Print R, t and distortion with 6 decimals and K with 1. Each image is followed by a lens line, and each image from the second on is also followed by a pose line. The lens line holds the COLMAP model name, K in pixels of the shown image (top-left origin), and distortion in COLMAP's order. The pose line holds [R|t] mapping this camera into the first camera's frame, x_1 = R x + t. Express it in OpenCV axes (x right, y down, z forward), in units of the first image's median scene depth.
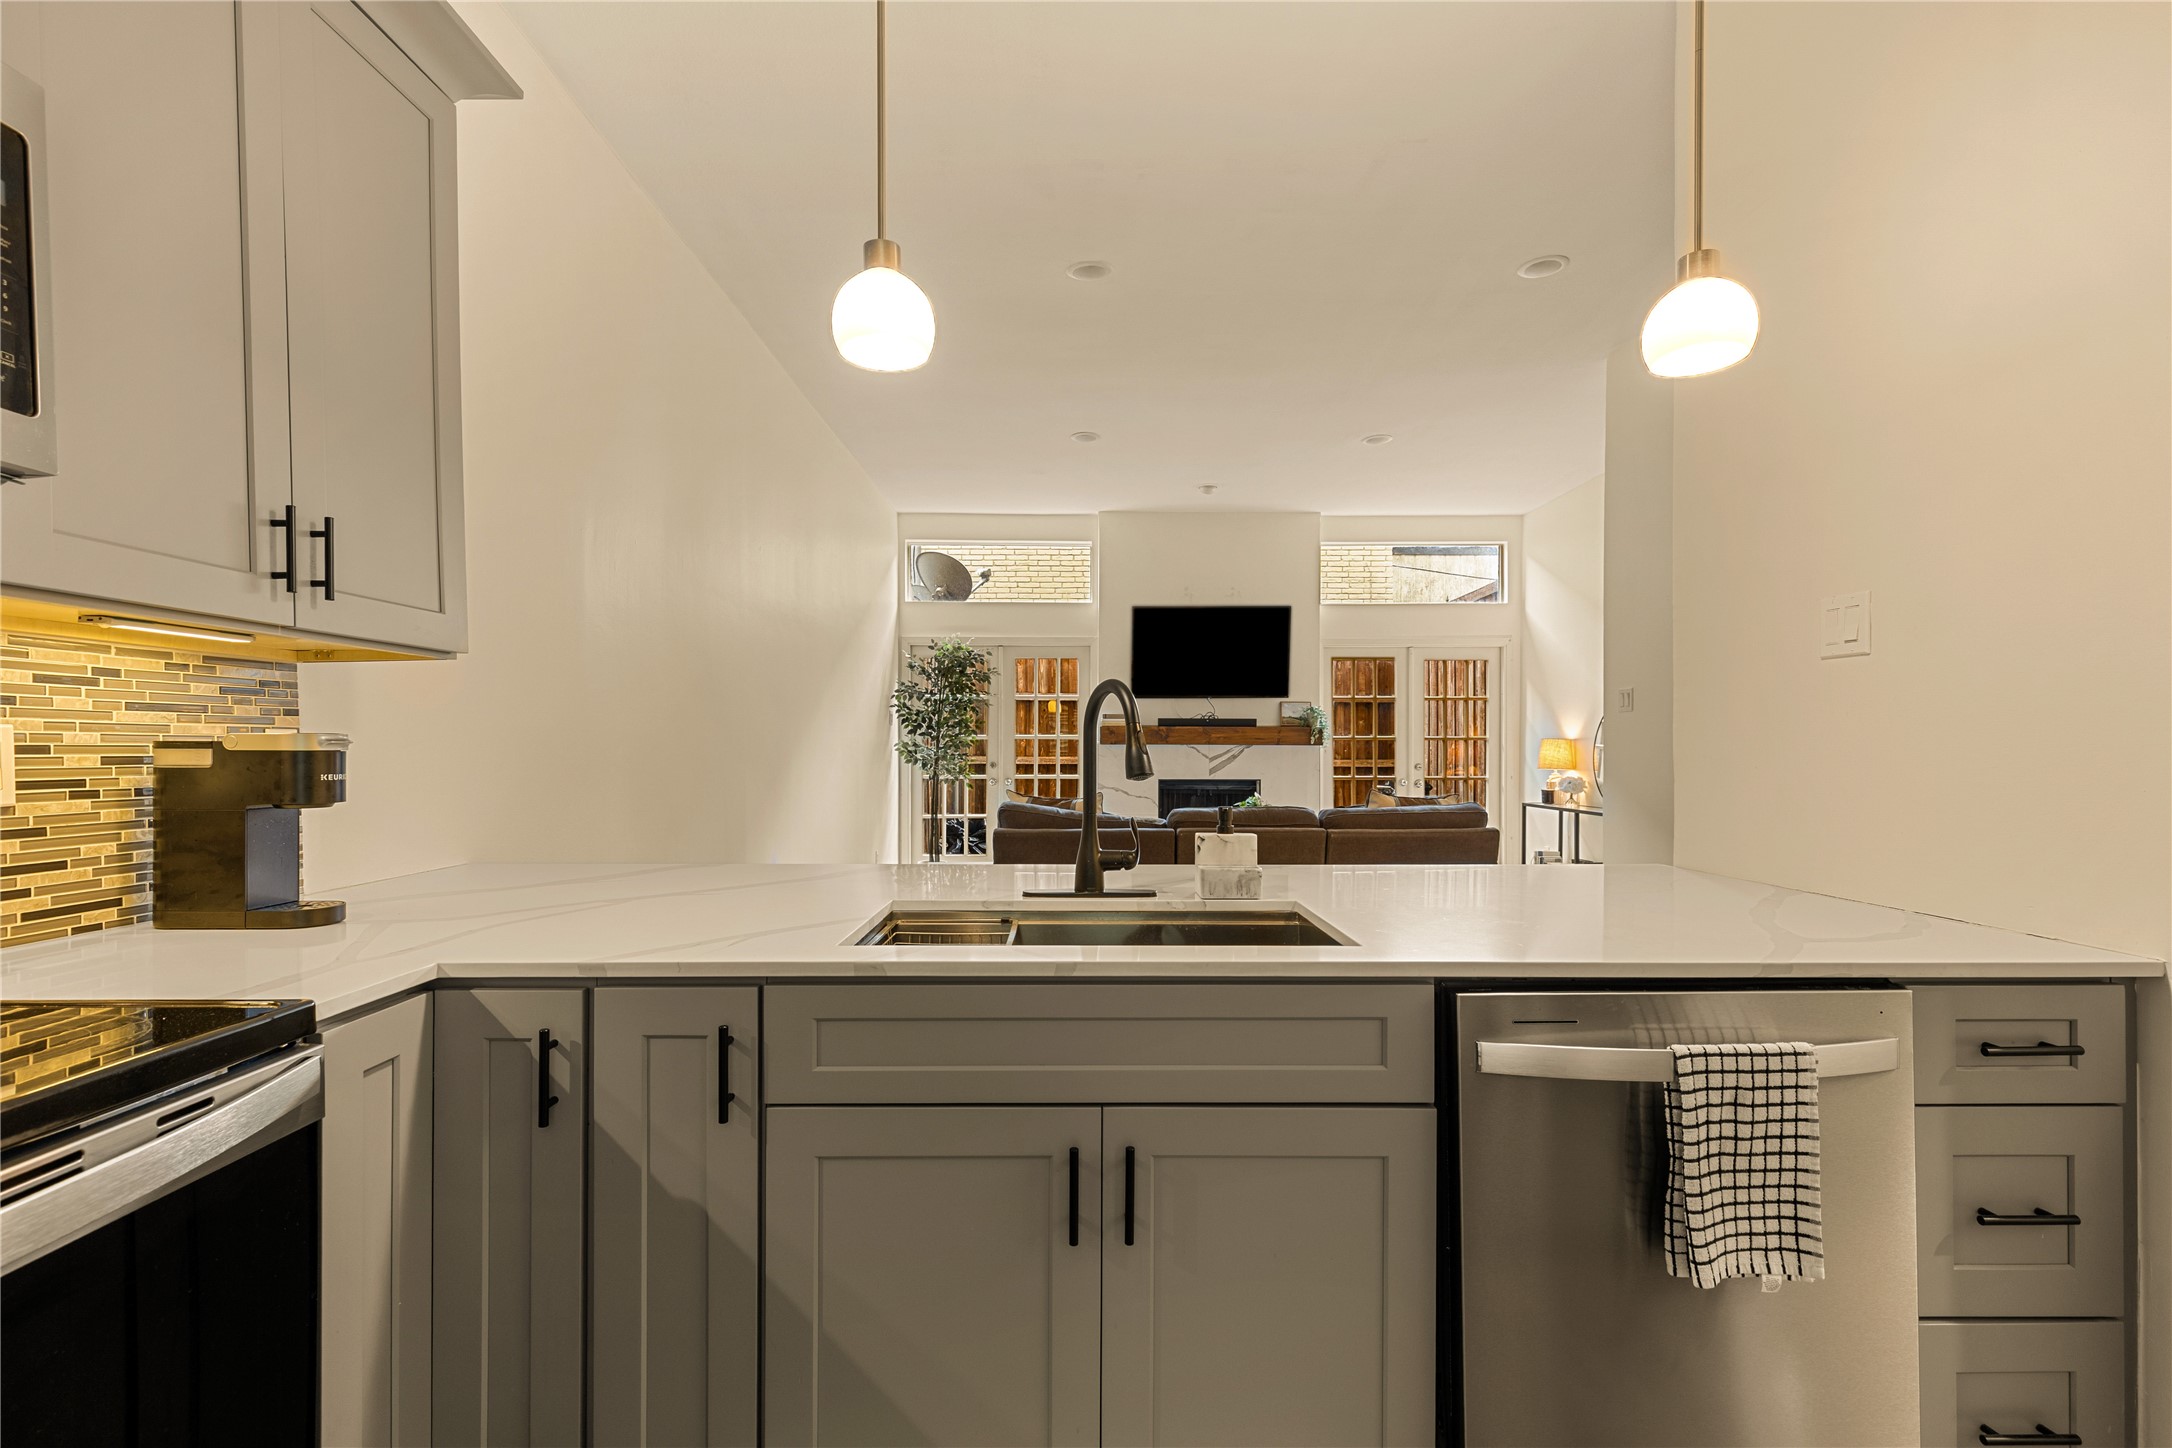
lens RADIAL K [[992.0, 0, 1082.4], [0, 992.0, 741.8], [0, 0, 1]] dist [0.013493, -0.002777]
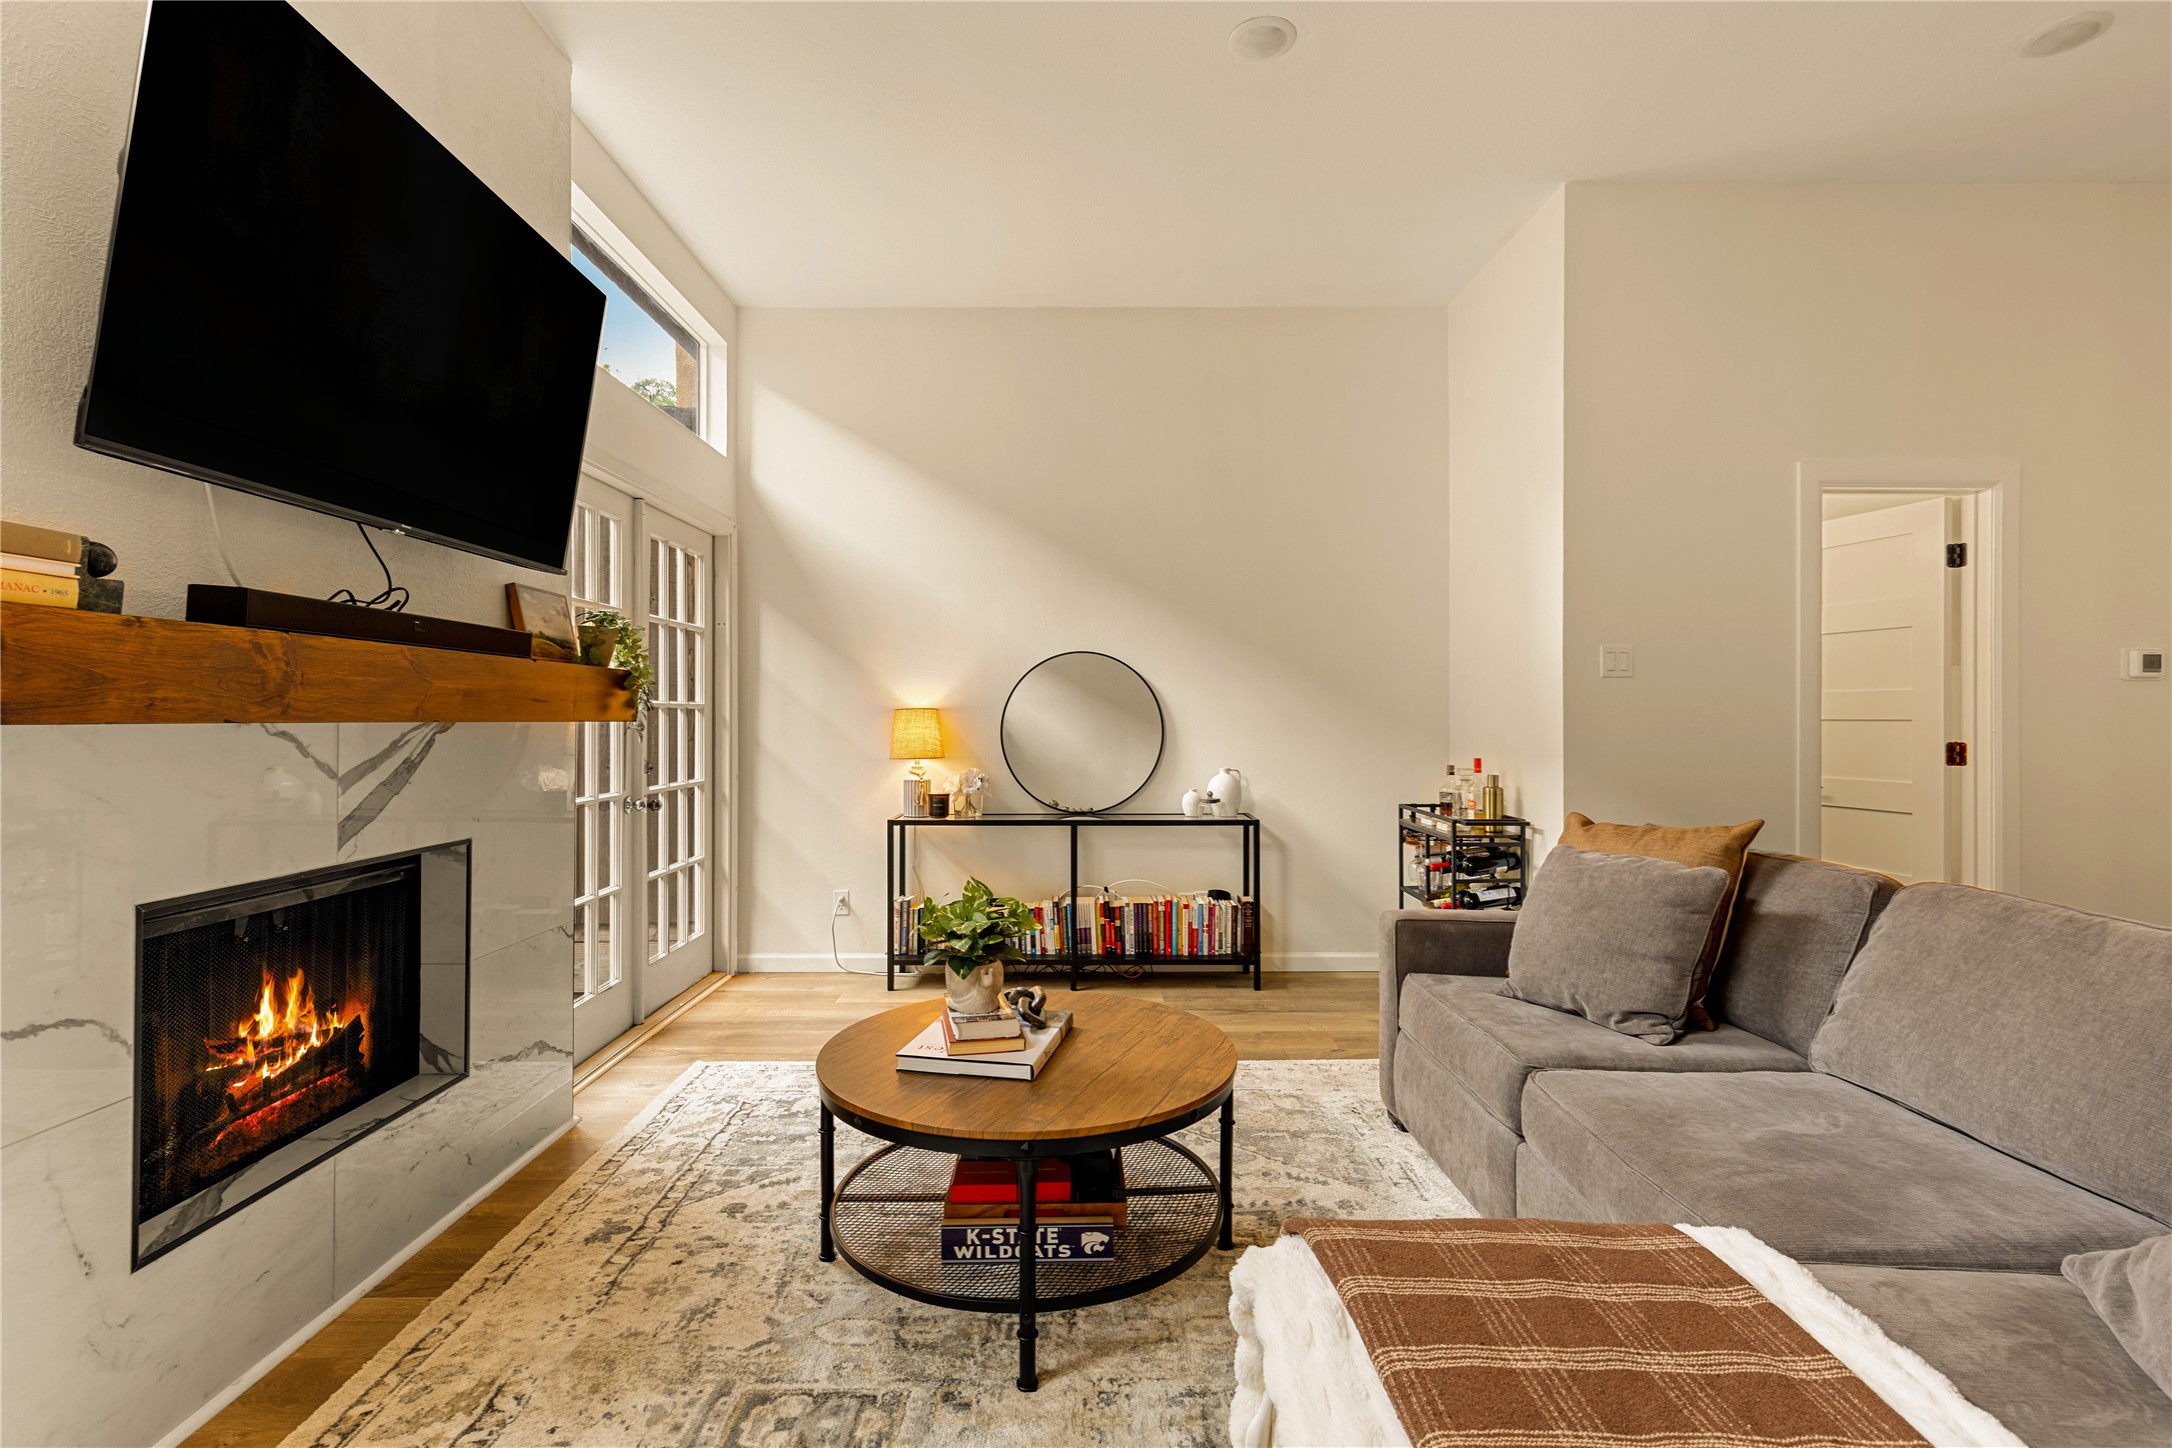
lens RADIAL K [[992.0, 0, 1081.5], [0, 992.0, 715.6], [0, 0, 1]] dist [0.013493, -0.002777]
pose [[-0.006274, -0.006927, 0.999956, -0.488894], [-0.007098, 0.999951, 0.006882, -0.003202], [-0.999955, -0.007055, -0.006323, 3.640833]]
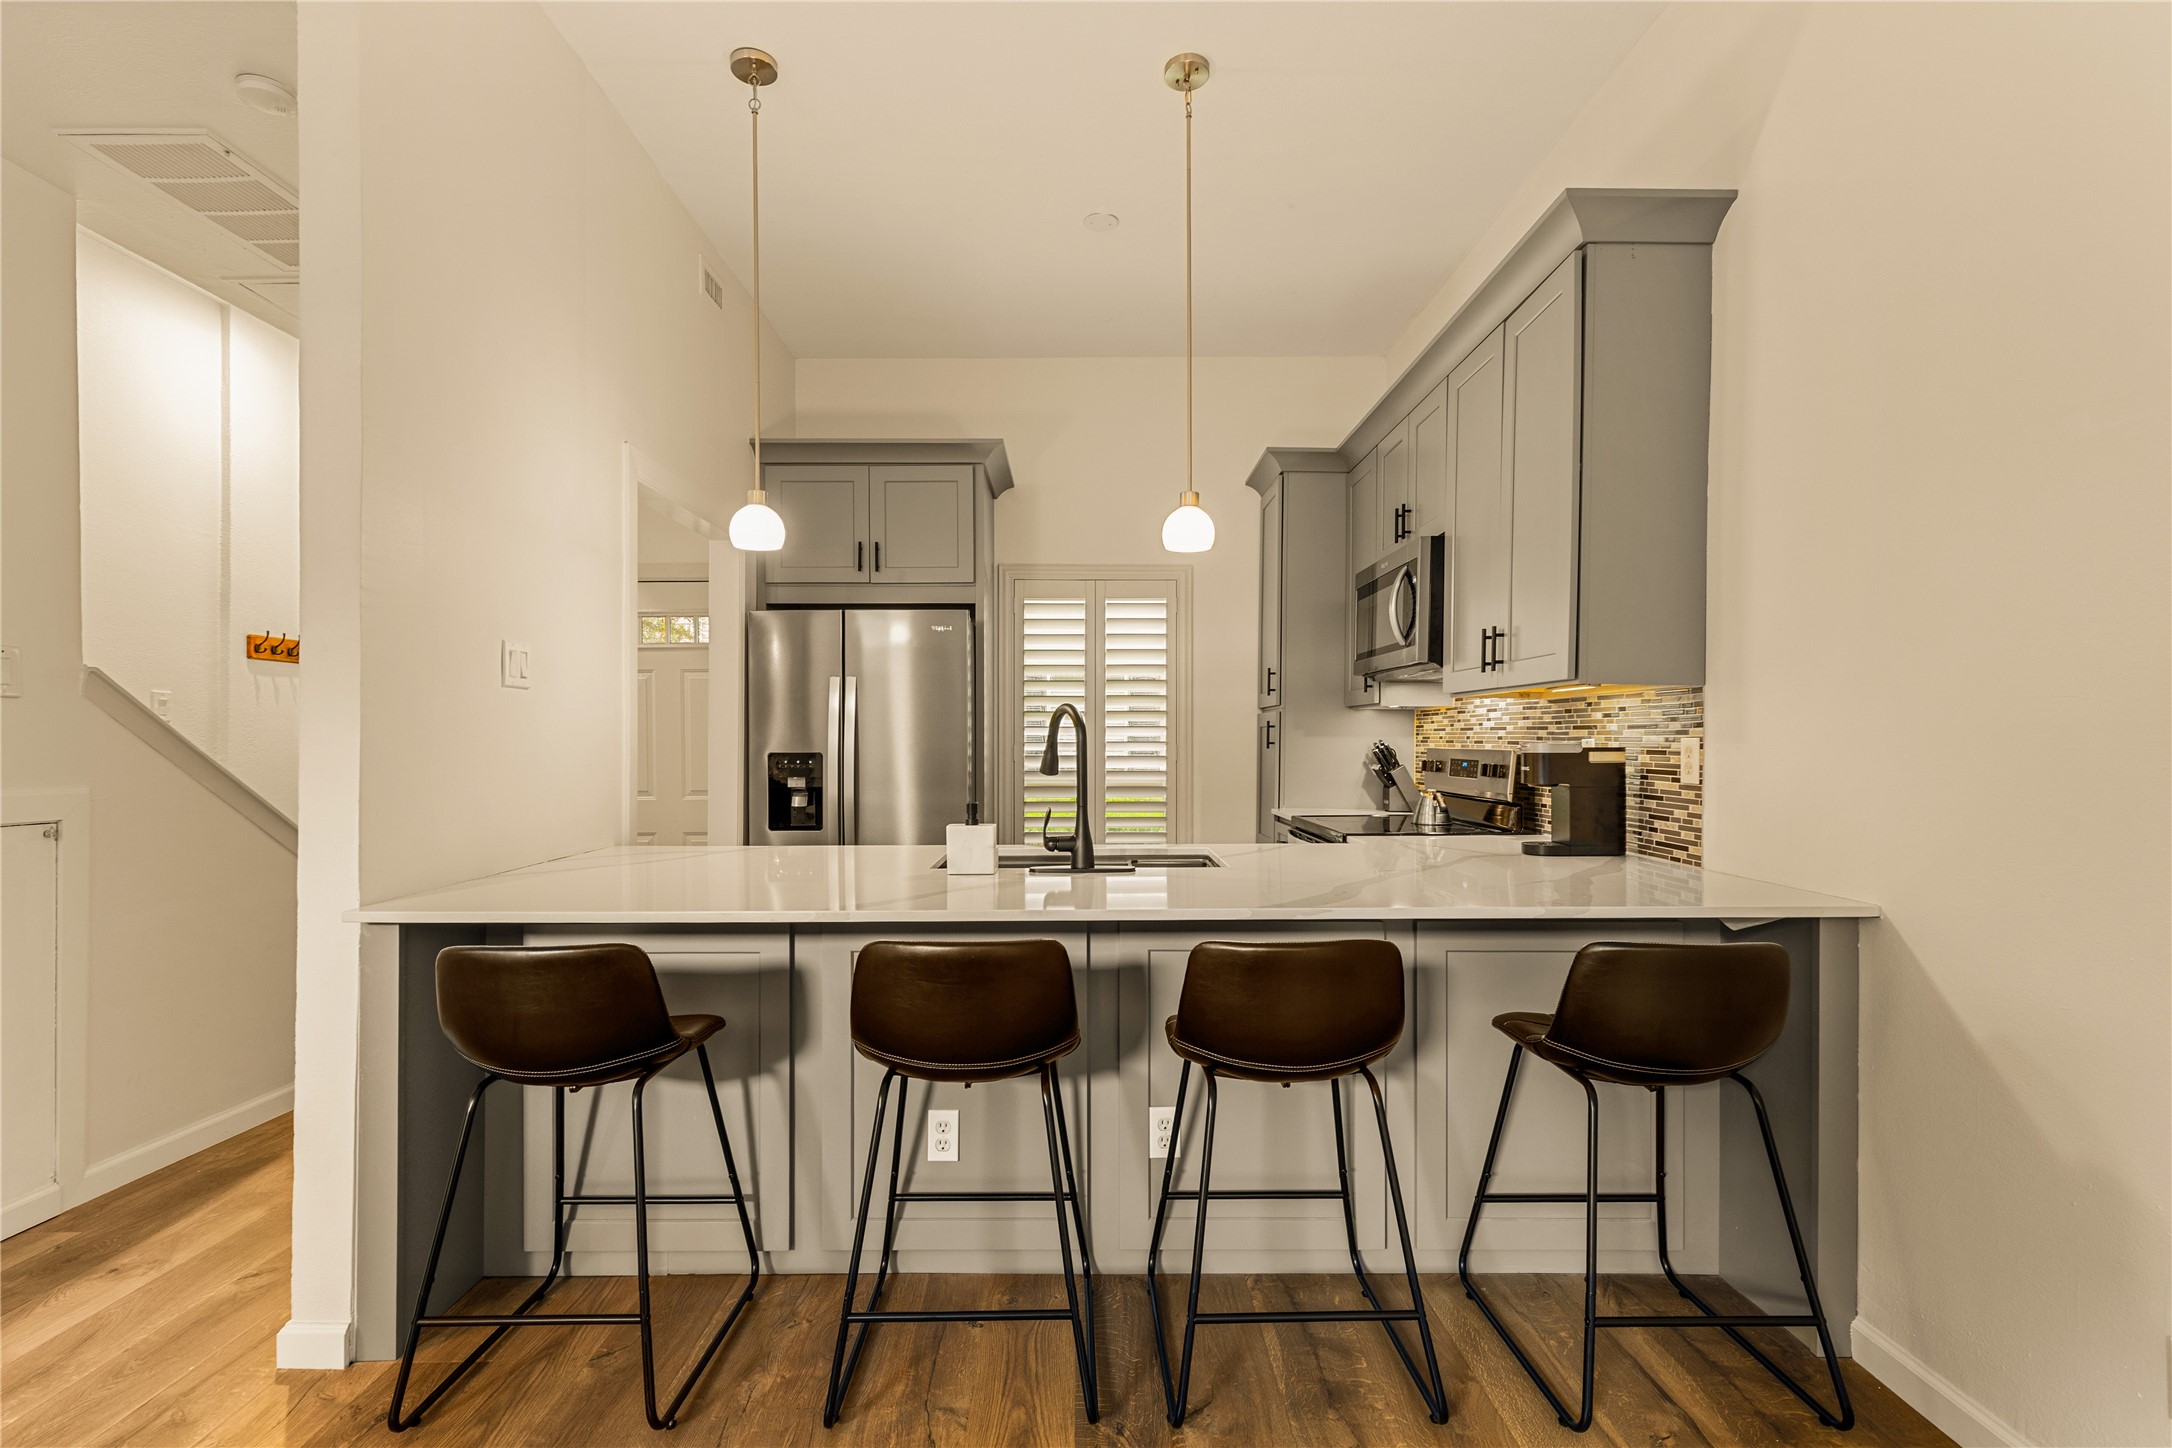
lens RADIAL K [[992.0, 0, 1084.0], [0, 992.0, 736.9], [0, 0, 1]] dist [0.013493, -0.002777]
pose [[-0.999999, -0.000561, -0.001446, -0.003993], [-0.000551, 0.999979, -0.006501, -0.005975], [0.001449, -0.006500, -0.999978, 2.342781]]
